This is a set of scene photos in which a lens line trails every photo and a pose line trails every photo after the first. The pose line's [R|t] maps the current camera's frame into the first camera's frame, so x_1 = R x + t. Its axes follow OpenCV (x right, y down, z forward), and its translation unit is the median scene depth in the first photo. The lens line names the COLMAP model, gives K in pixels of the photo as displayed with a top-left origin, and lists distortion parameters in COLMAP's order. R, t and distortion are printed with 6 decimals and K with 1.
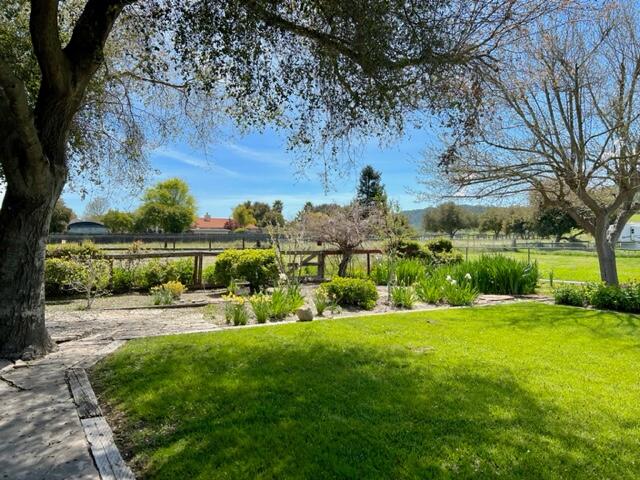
lens RADIAL K [[498.0, 0, 320.0], [0, 498.0, 240.0], [0, 0, 1]] dist [0.066009, -0.004964]
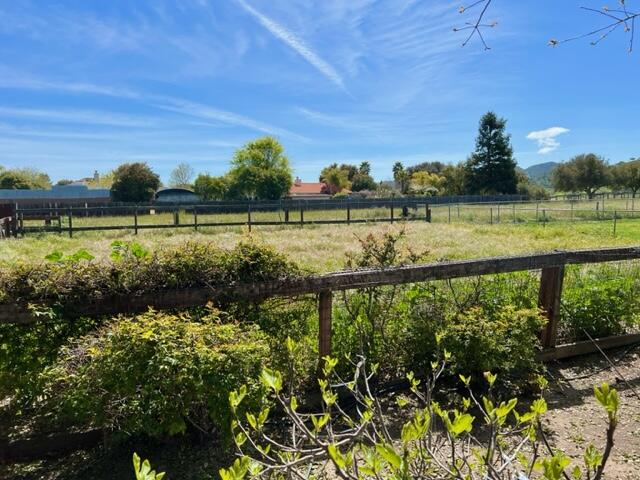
lens RADIAL K [[498.0, 0, 320.0], [0, 498.0, 240.0], [0, 0, 1]] dist [0.066009, -0.004964]
pose [[0.989149, -0.013419, -0.146302, -0.077890], [0.023595, 0.997403, 0.068044, -0.001490], [0.145009, -0.070758, 0.986897, 0.152332]]
